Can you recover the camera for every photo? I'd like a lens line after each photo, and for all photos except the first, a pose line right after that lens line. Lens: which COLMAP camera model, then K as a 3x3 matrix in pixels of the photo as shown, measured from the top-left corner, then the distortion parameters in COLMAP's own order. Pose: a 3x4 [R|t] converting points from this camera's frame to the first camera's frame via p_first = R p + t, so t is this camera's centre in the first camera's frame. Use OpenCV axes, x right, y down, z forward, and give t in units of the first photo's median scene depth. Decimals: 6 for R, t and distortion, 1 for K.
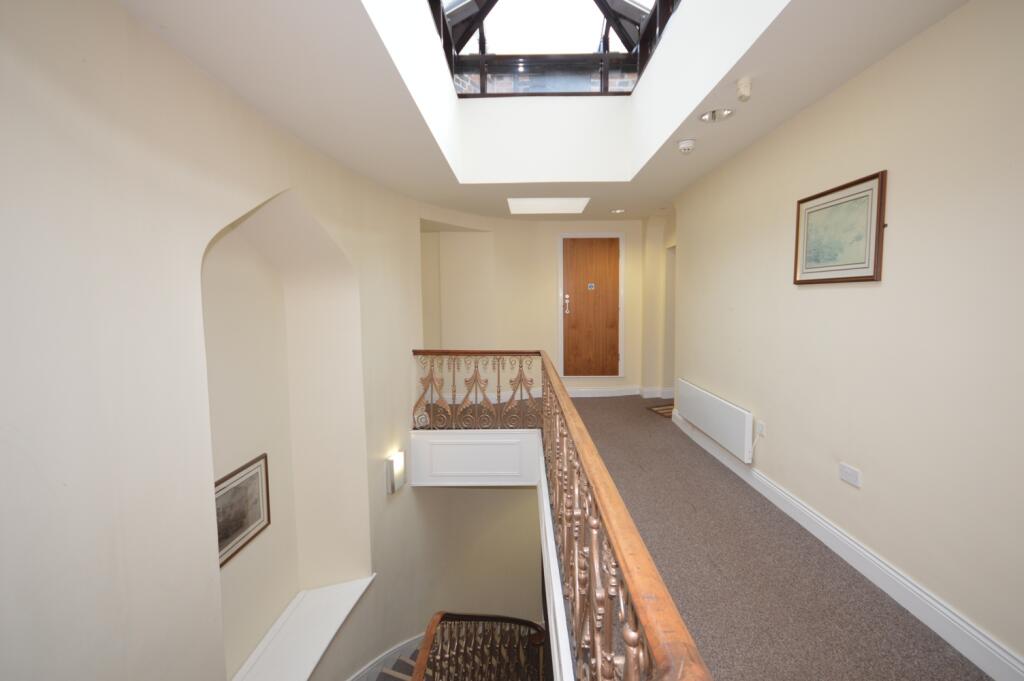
lens RADIAL K [[458.0, 0, 509.2], [0, 458.0, 337.8], [0, 0, 1]] dist [0.001214, -0.000200]
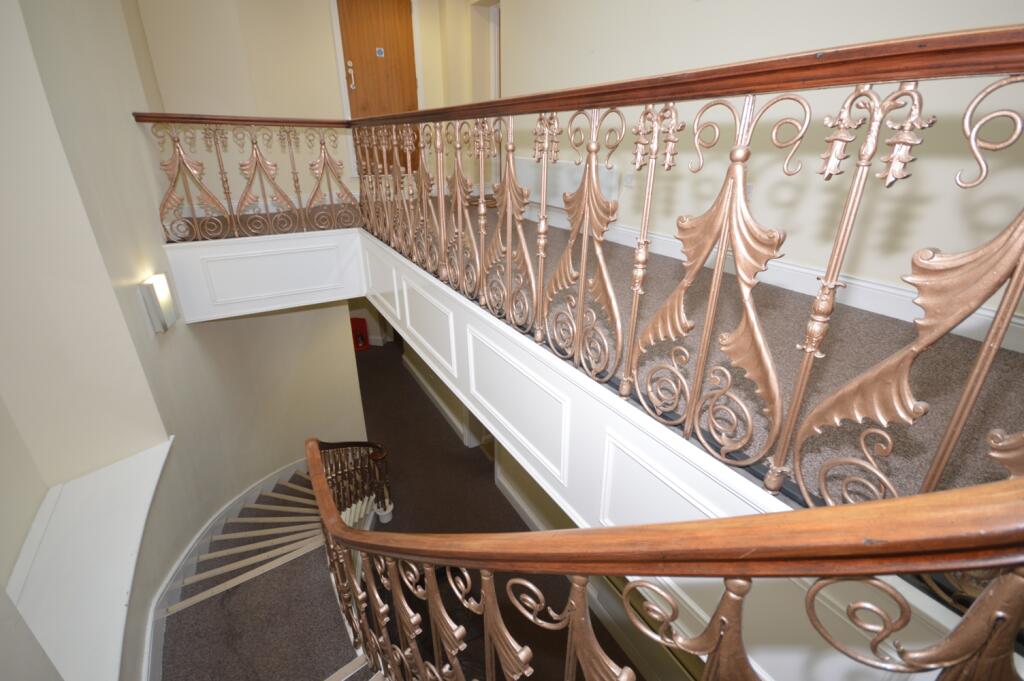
lens RADIAL K [[458.0, 0, 514.9], [0, 458.0, 334.3], [0, 0, 1]] dist [0.001214, -0.000200]
pose [[0.843379, -0.191421, 0.502065, -0.143854], [0.018859, 0.944359, 0.328375, 0.115905], [-0.536988, -0.267476, 0.800063, 0.148939]]
